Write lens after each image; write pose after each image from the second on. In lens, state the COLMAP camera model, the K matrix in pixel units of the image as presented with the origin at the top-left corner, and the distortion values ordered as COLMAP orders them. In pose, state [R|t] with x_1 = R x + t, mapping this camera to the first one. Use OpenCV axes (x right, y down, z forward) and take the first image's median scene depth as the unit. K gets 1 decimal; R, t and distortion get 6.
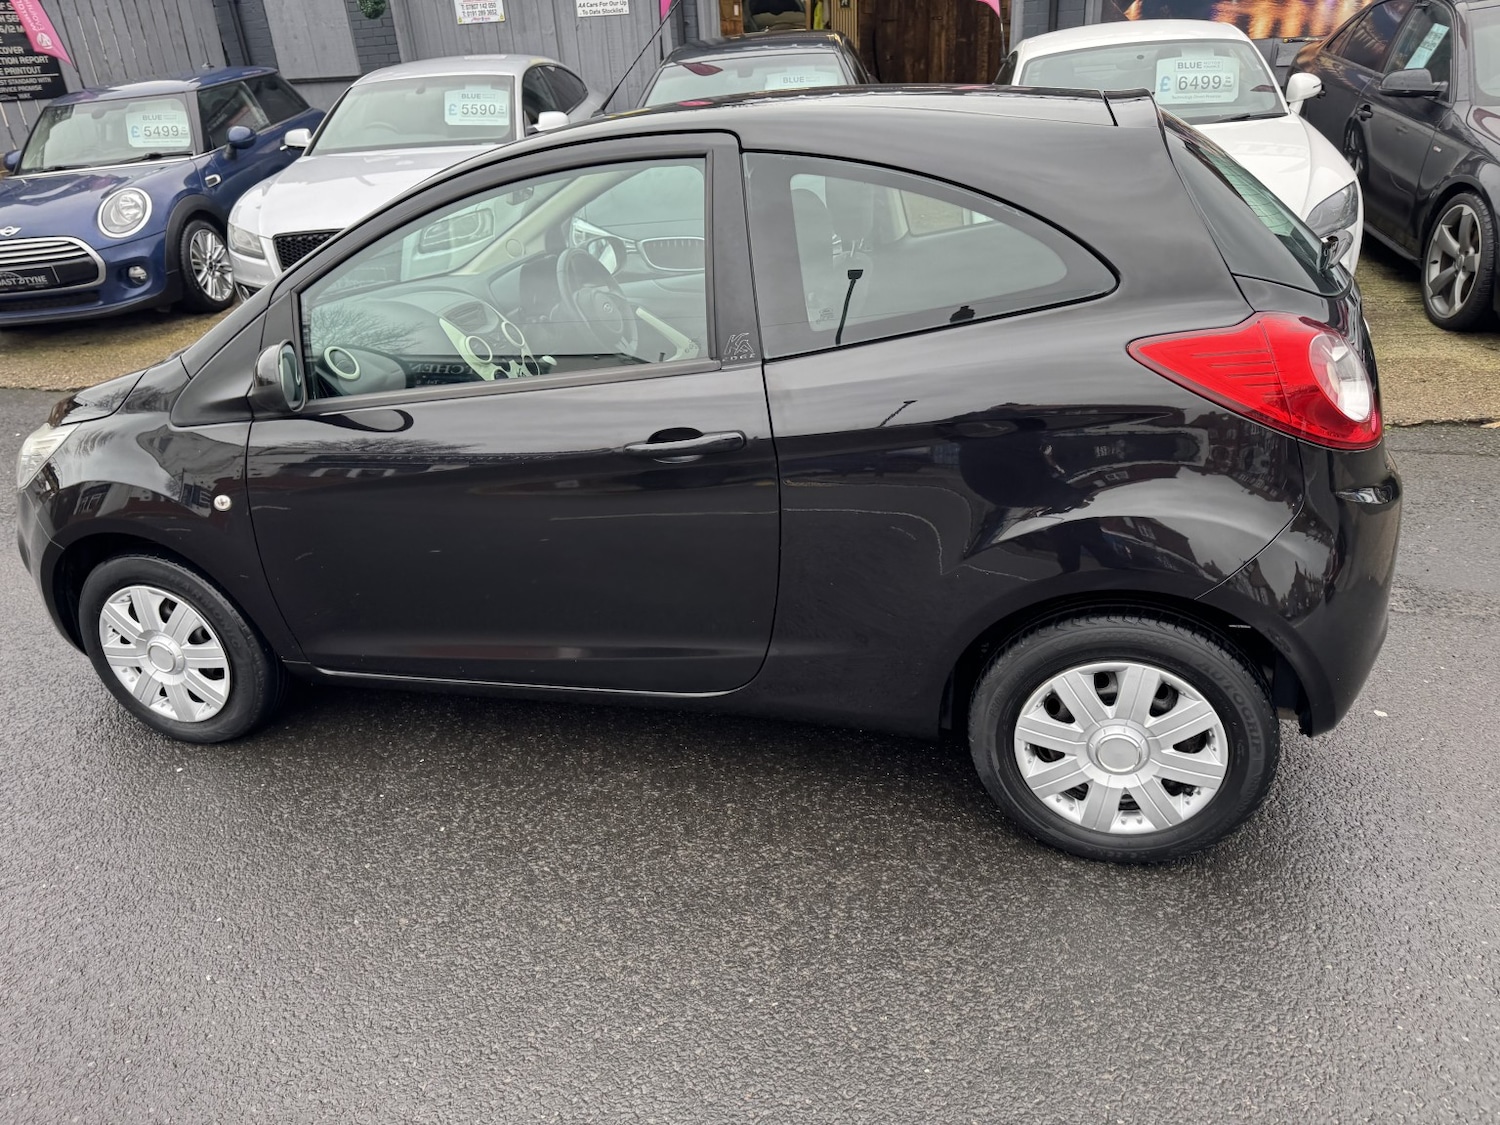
lens RADIAL K [[1065.9, 0, 743.8], [0, 1065.9, 567.7], [0, 0, 1]] dist [0.023507, -0.023067]
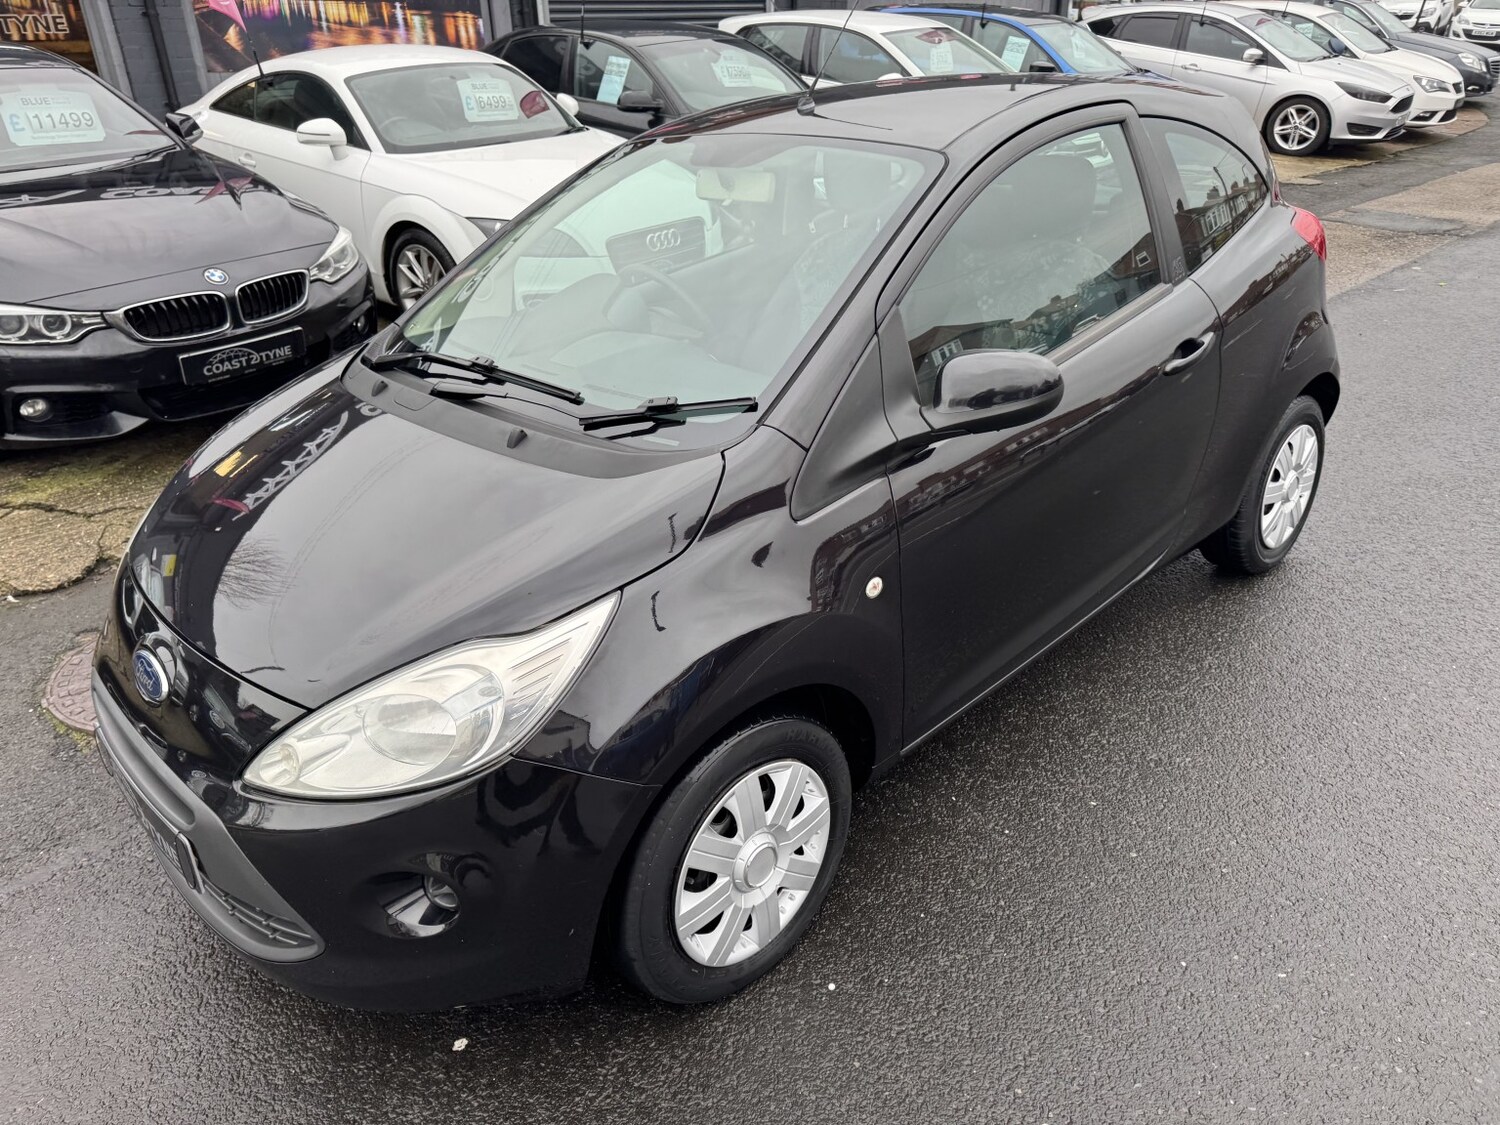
lens RADIAL K [[1065.9, 0, 749.7], [0, 1065.9, 565.2], [0, 0, 1]] dist [0.023507, -0.023067]
pose [[0.500724, -0.344019, 0.794309, -1.262435], [0.373114, 0.913787, 0.160558, -0.258363], [-0.781064, 0.215973, 0.585913, 0.676079]]
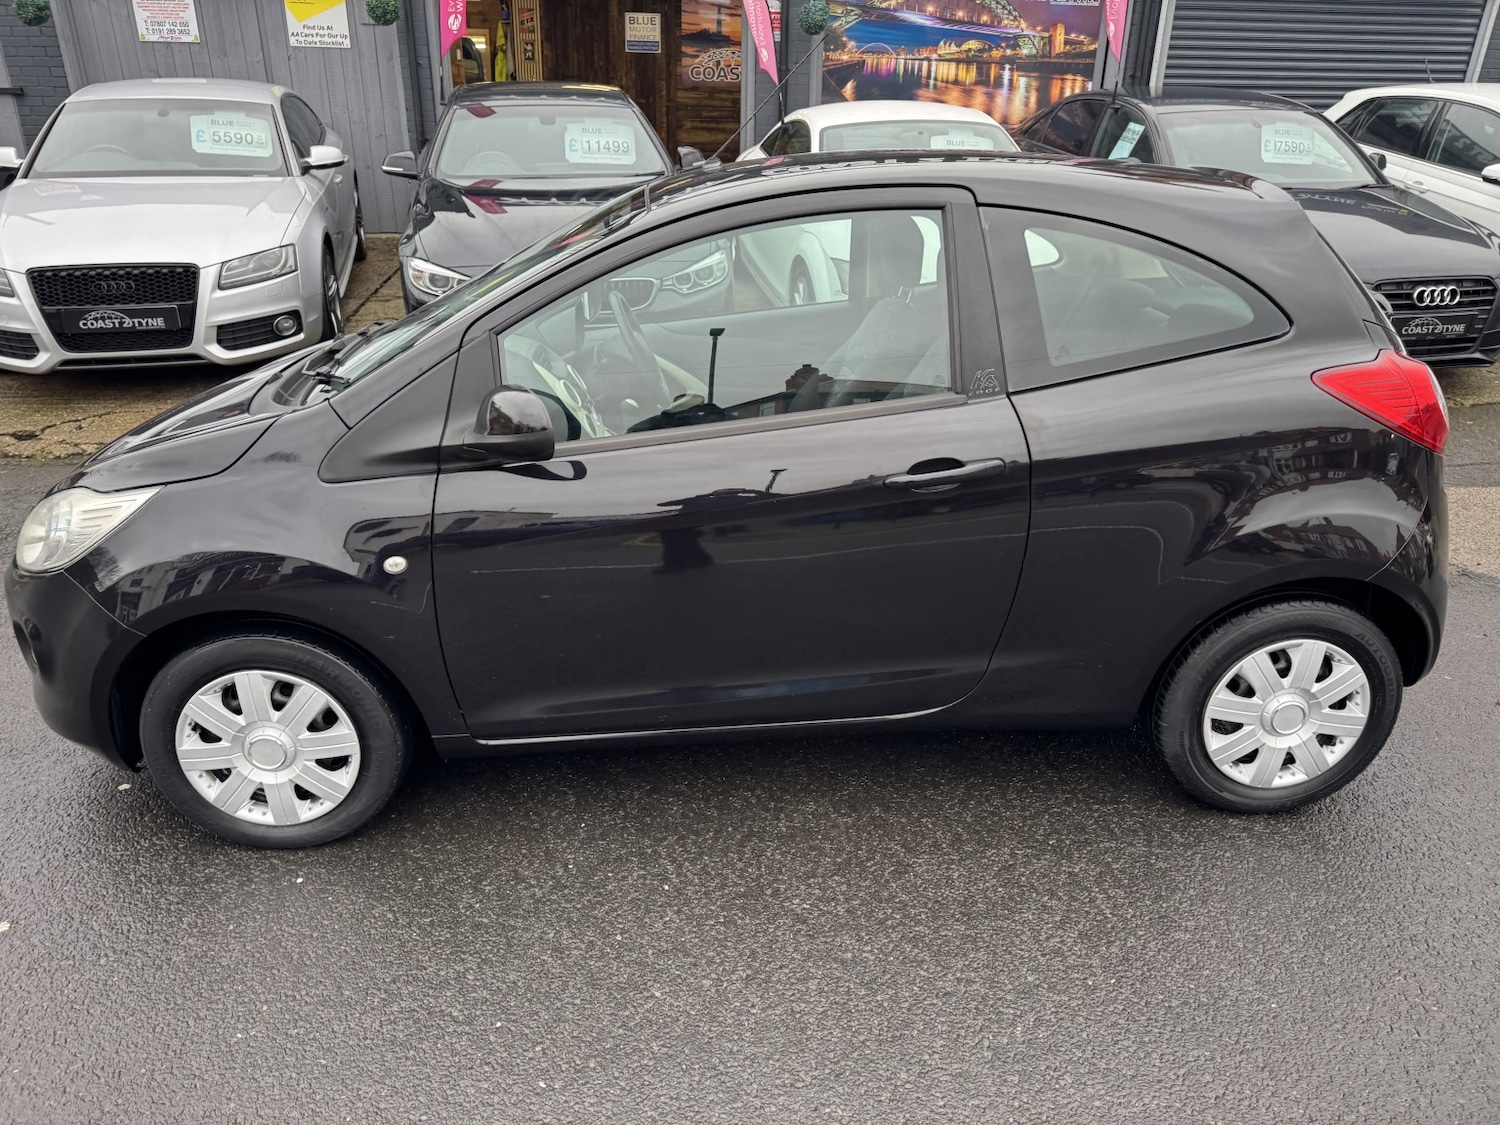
lens RADIAL K [[1065.9, 0, 744.5], [0, 1065.9, 564.3], [0, 0, 1]] dist [0.023507, -0.023067]
pose [[0.938514, -0.068589, 0.338361, -0.567339], [0.084093, 0.995964, -0.031359, -0.008946], [-0.334844, 0.057885, 0.940494, 0.068055]]
